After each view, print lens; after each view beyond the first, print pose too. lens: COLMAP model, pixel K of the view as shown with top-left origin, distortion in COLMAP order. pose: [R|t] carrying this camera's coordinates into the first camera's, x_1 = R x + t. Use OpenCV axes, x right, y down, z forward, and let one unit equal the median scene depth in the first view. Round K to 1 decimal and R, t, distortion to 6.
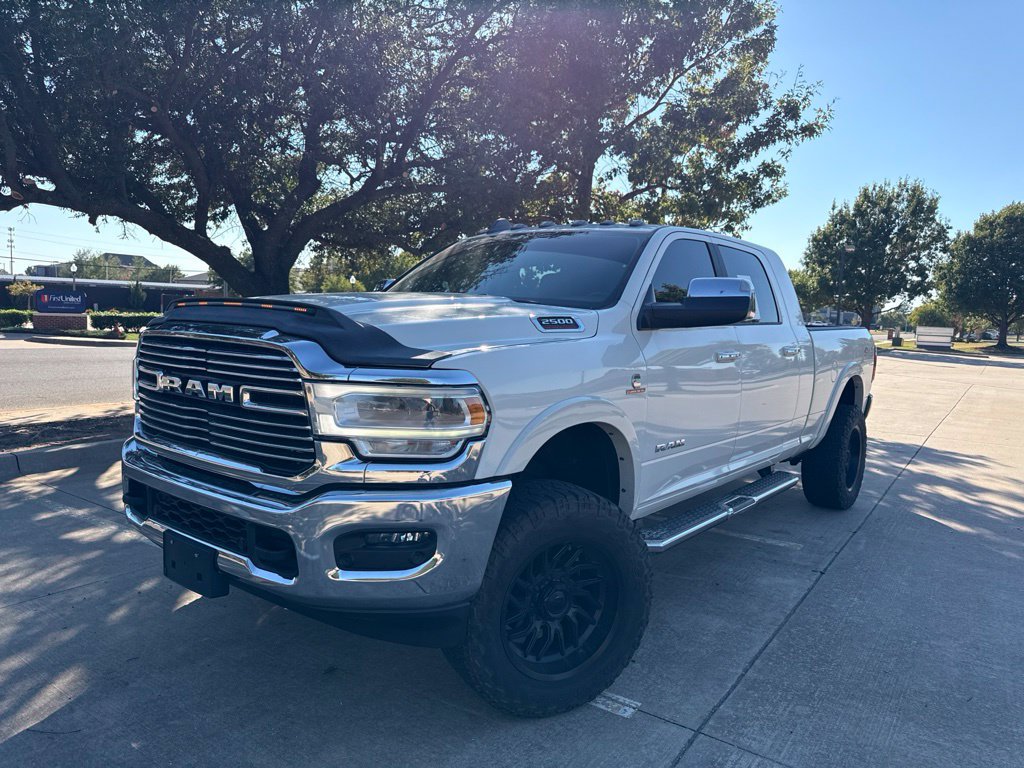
lens RADIAL K [[726.3, 0, 512.0], [0, 726.3, 384.0], [0, 0, 1]] dist [0.002210, -0.006841]
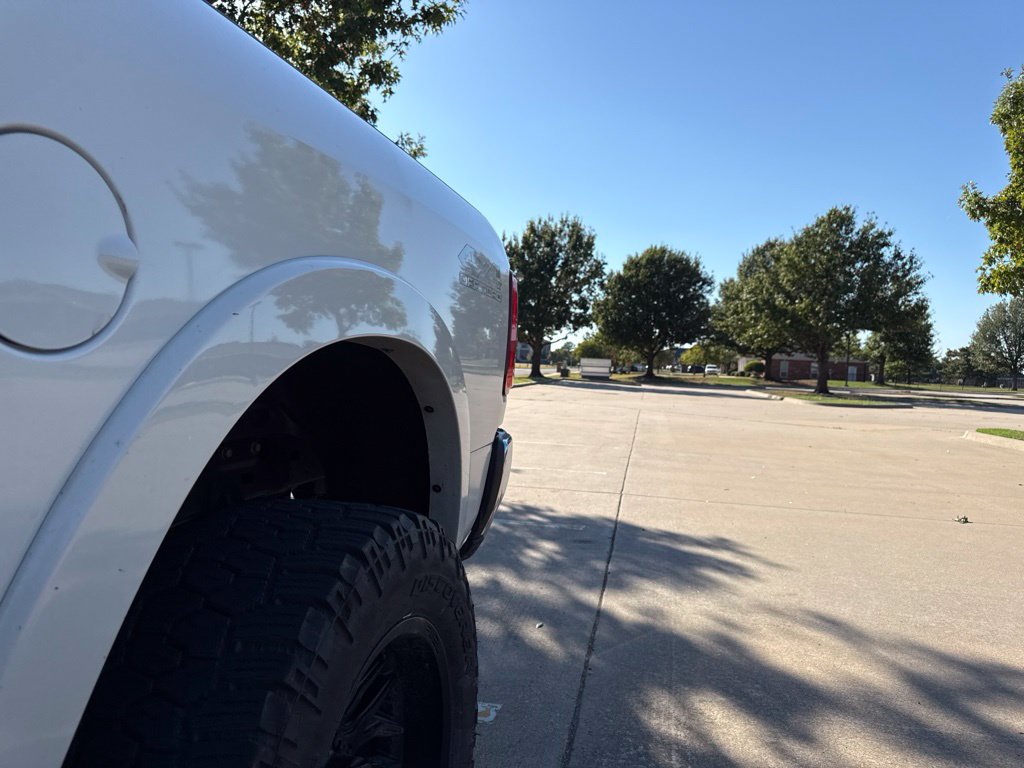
lens RADIAL K [[719.9, 0, 509.9], [0, 719.9, 394.2], [0, 0, 1]] dist [0.005643, -0.011836]
pose [[0.916535, -0.020232, 0.399442, 0.051058], [0.034924, 0.998953, -0.029536, 0.000808], [-0.398427, 0.041021, 0.916282, 0.098285]]
